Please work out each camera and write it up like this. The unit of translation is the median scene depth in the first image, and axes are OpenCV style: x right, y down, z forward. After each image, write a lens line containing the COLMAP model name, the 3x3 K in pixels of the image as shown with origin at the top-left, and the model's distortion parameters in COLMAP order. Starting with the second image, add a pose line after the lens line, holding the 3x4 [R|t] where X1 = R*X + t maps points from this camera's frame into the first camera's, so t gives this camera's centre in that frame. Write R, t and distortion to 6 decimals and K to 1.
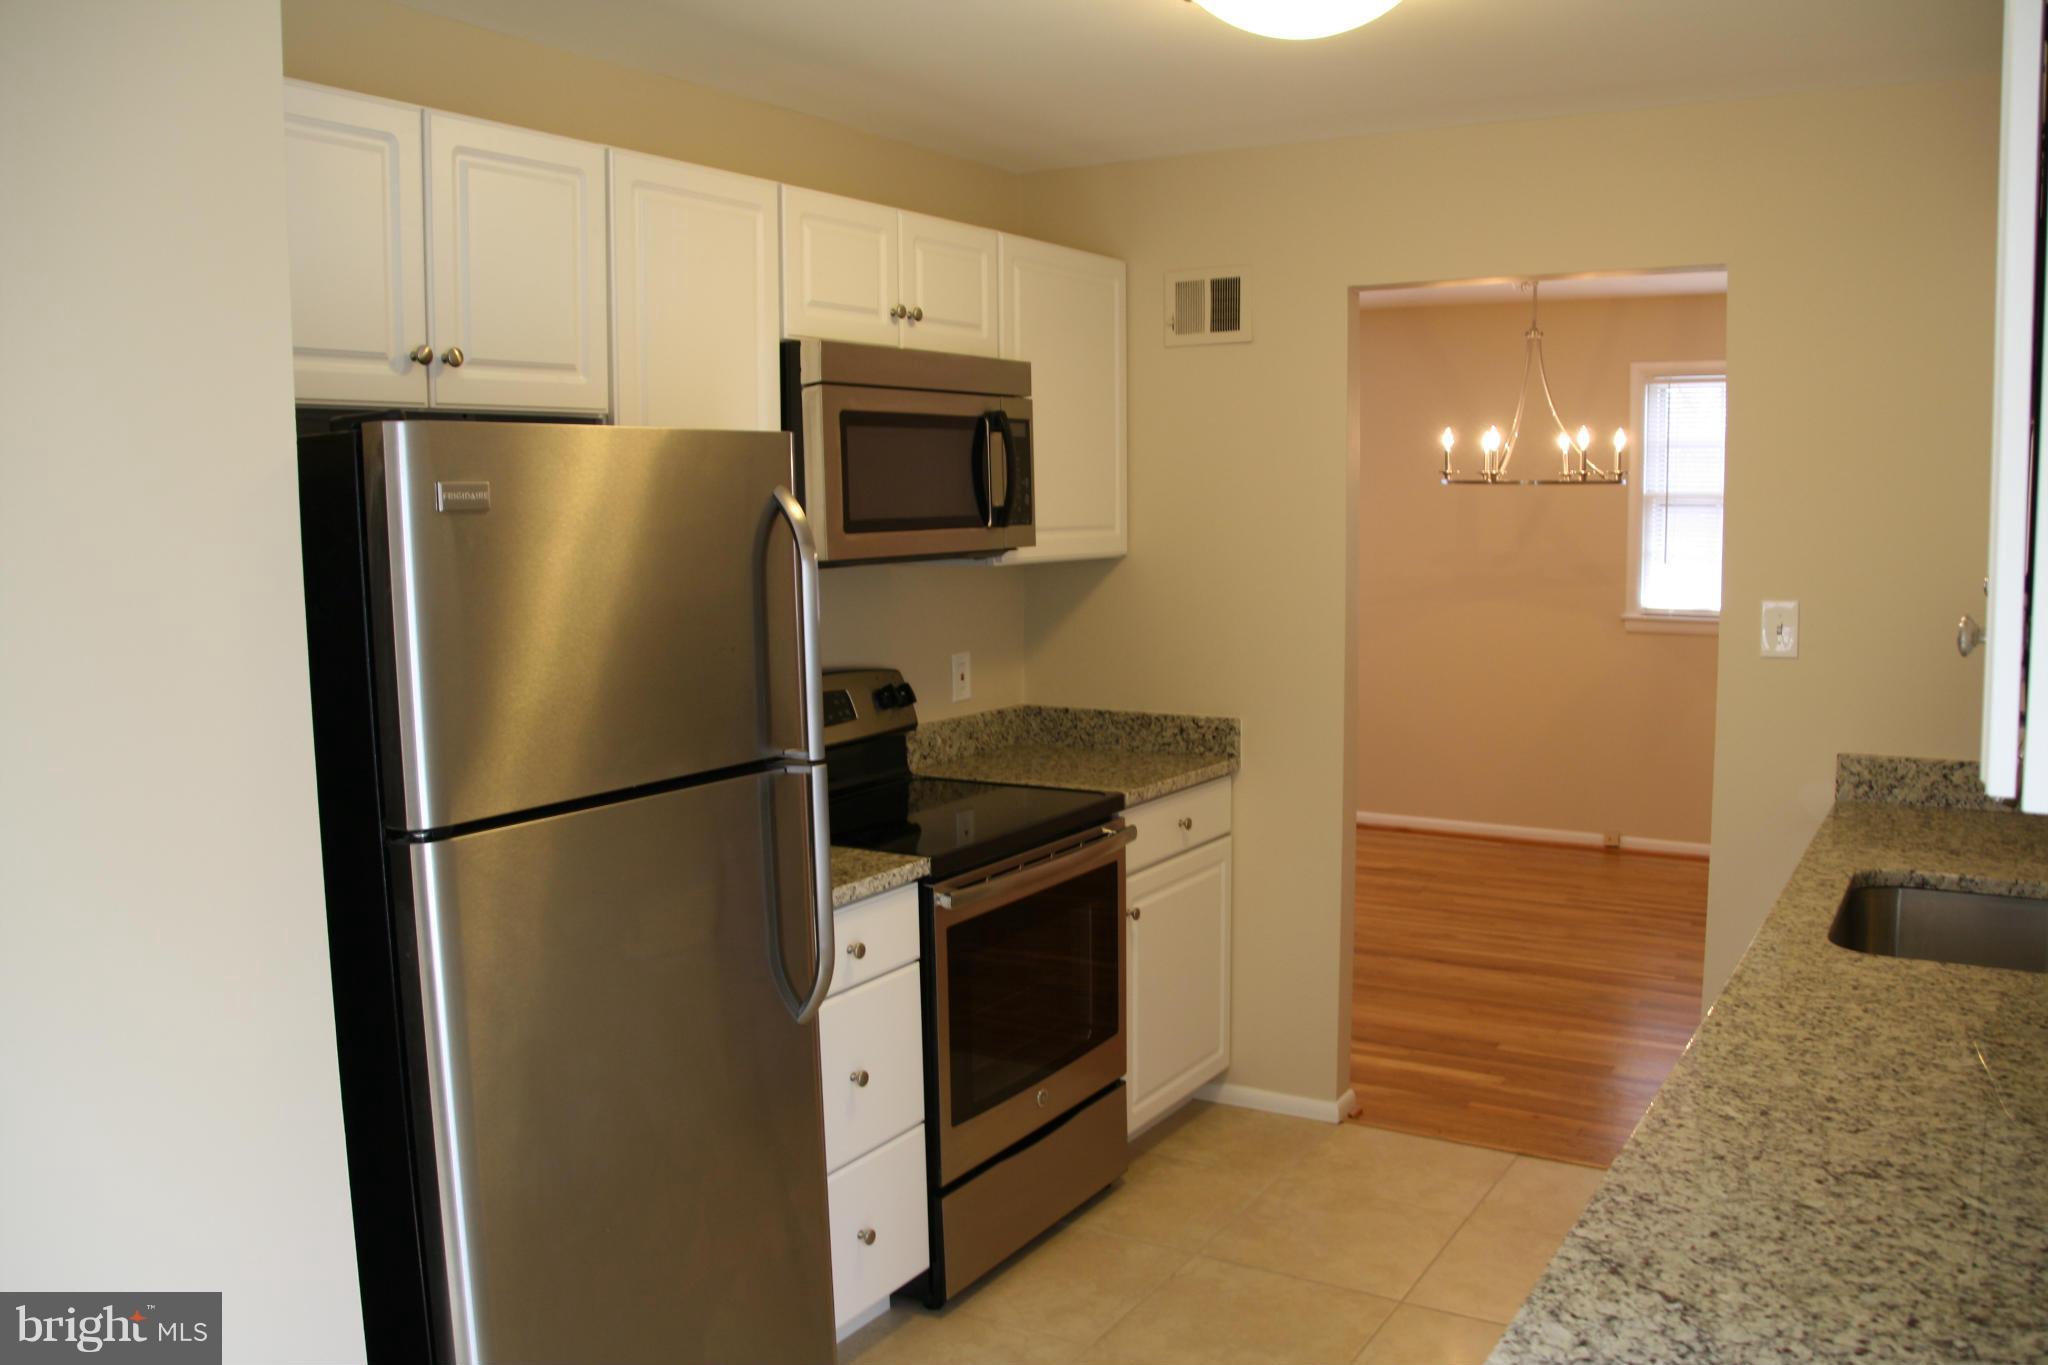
lens RADIAL K [[1710.1, 0, 1059.4], [0, 1710.1, 726.5], [0, 0, 1]] dist [-0.170476, 0.130847]
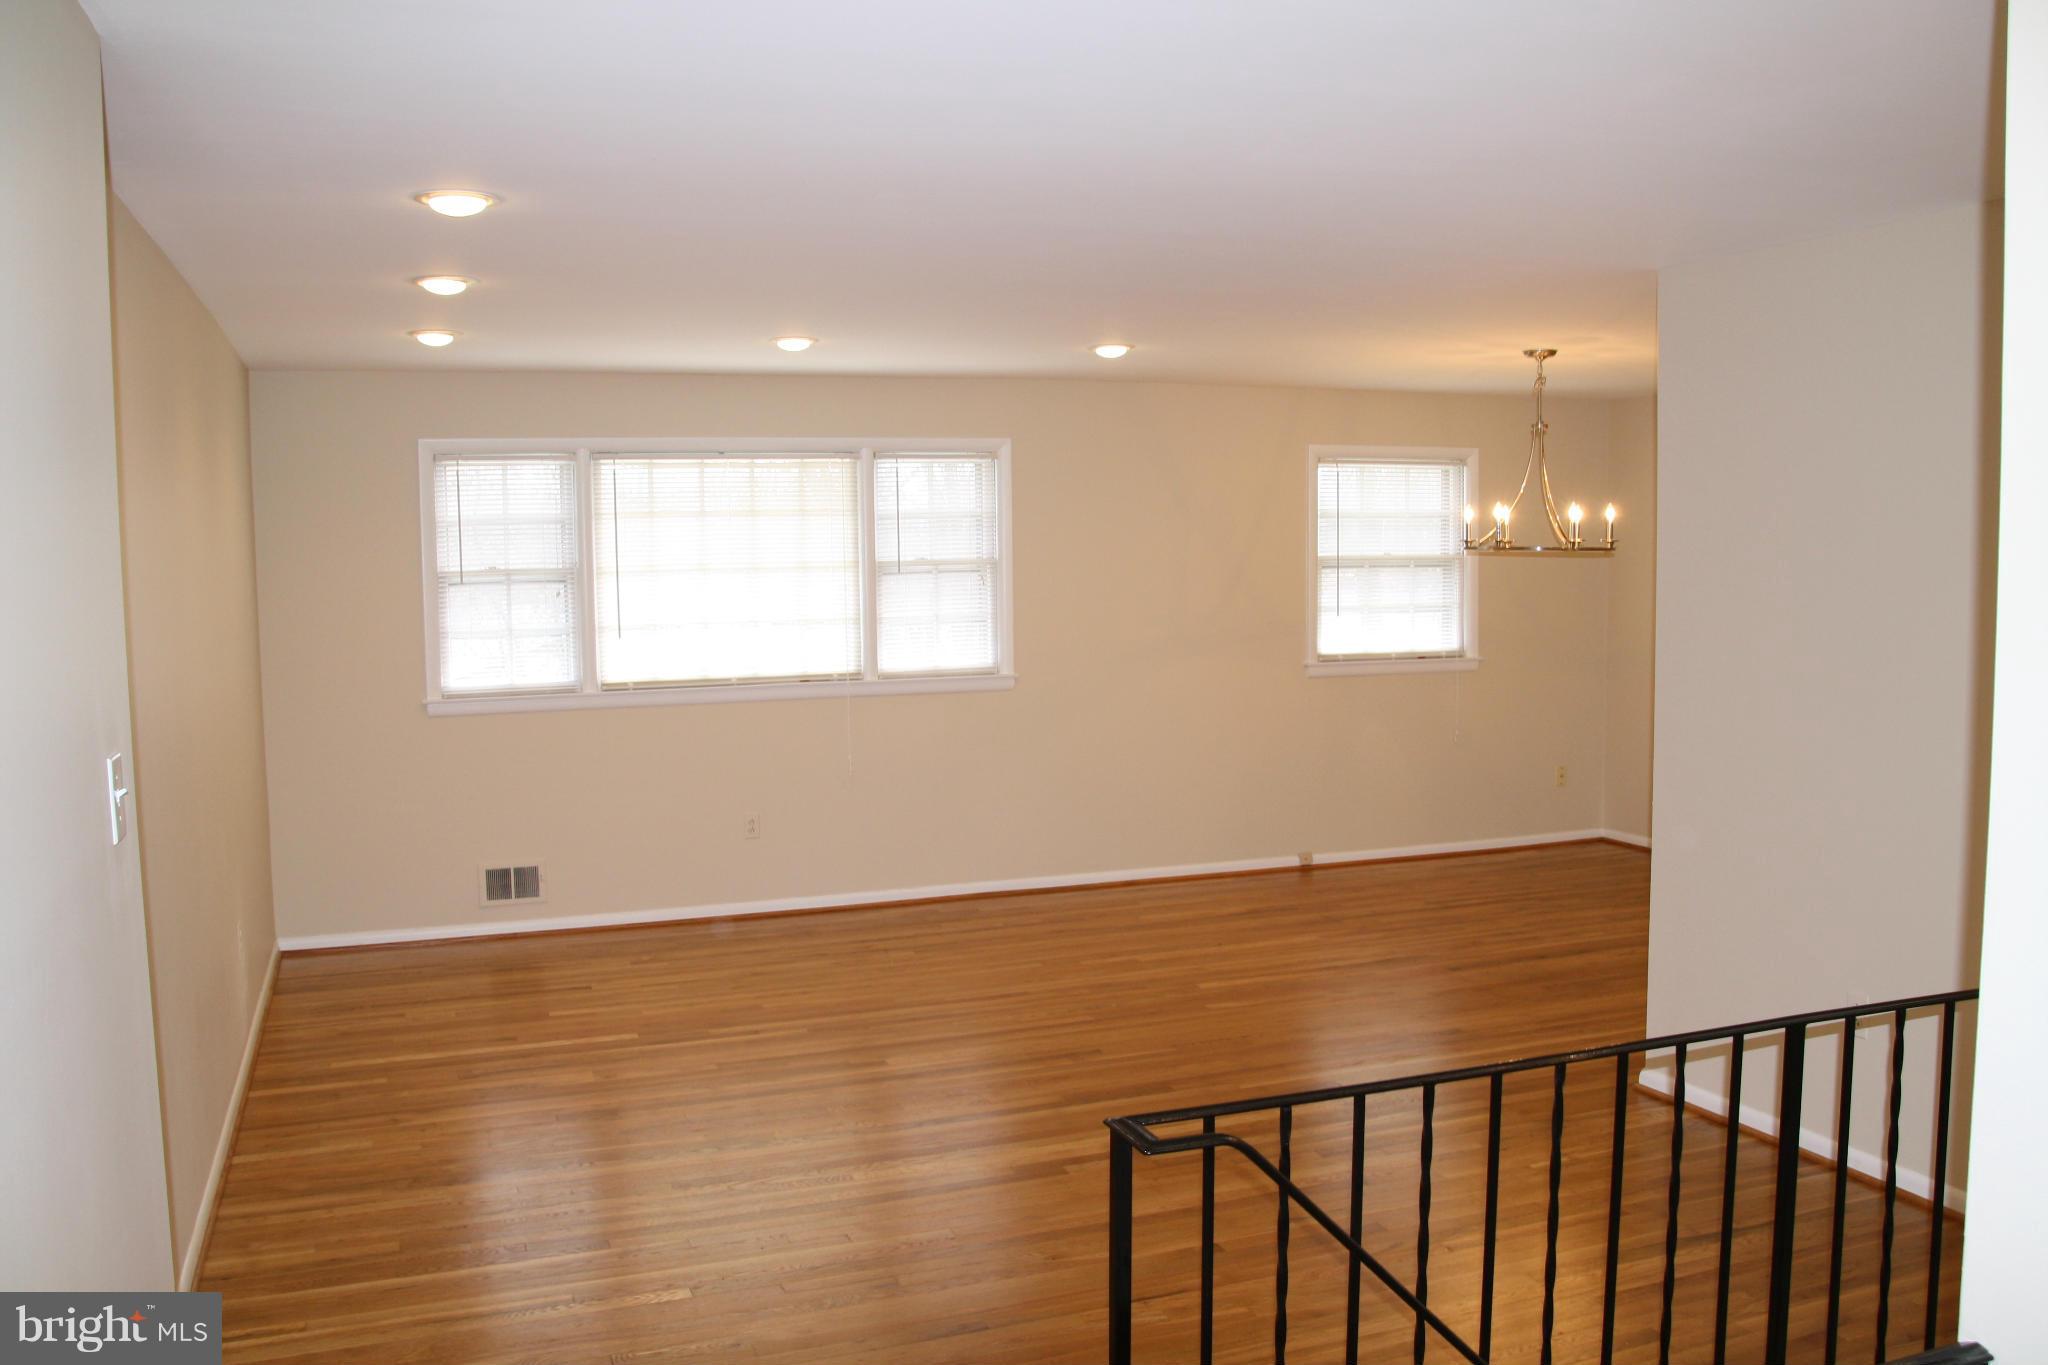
lens RADIAL K [[1756.0, 0, 1027.2], [0, 1756.0, 715.6], [0, 0, 1]] dist [-0.149783, 0.132464]
pose [[0.622400, -0.074880, 0.779109, -1.415528], [0.116982, 0.993132, 0.001997, -0.109328], [-0.773908, 0.089898, 0.626885, 0.790135]]
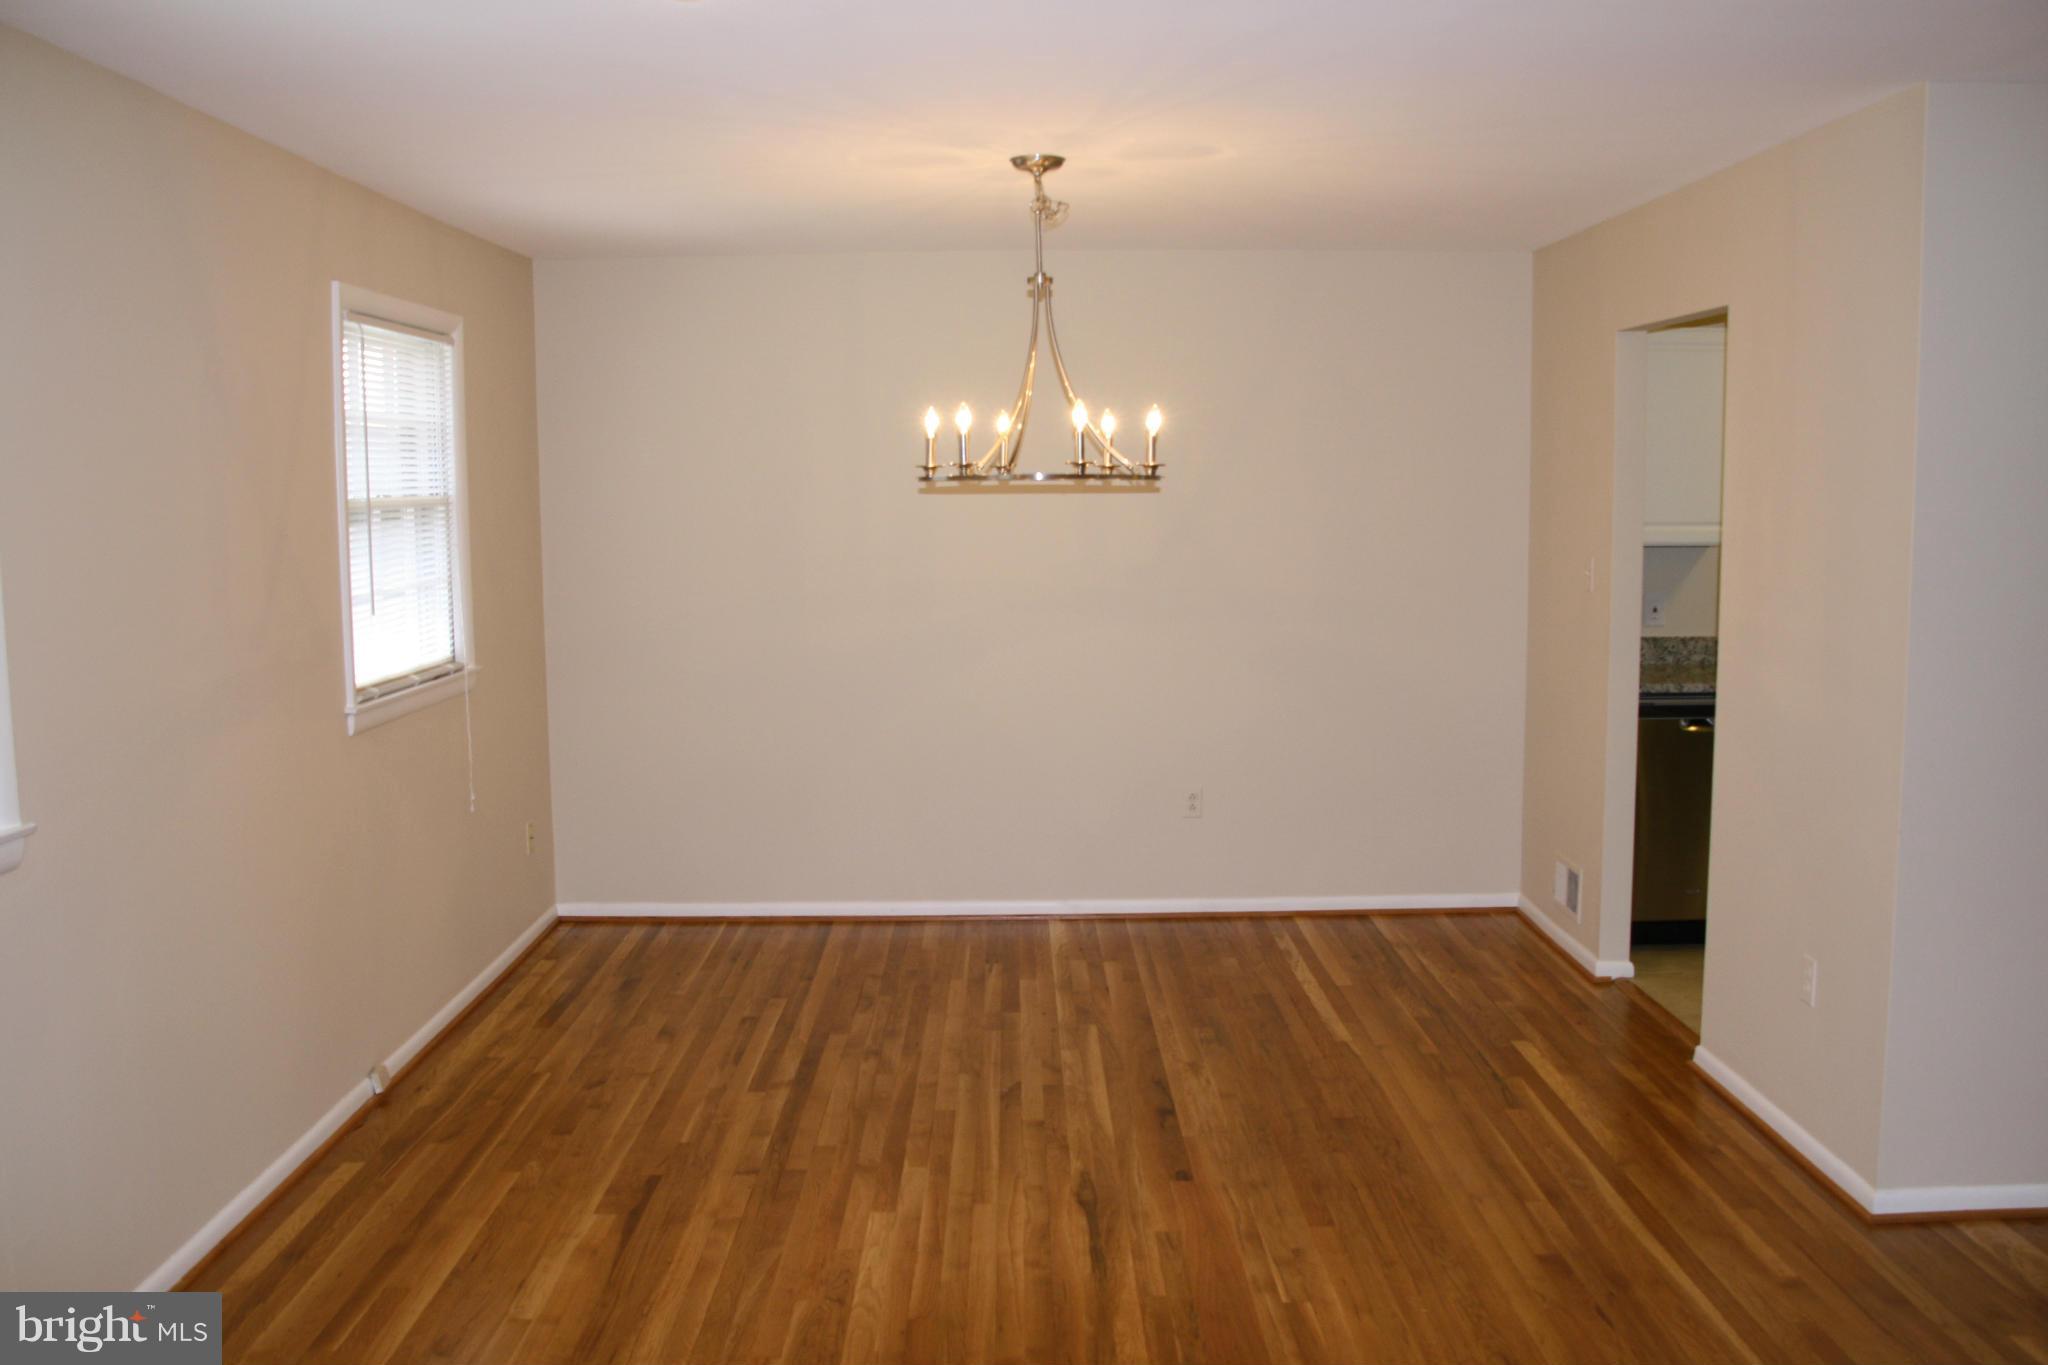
lens RADIAL K [[1756.0, 0, 1027.2], [0, 1756.0, 715.6], [0, 0, 1]] dist [-0.149783, 0.132464]
pose [[-0.511274, -0.101690, 0.853381, -0.599499], [0.128693, 0.972720, 0.193012, -0.295261], [-0.849728, 0.208507, -0.484239, 2.152800]]
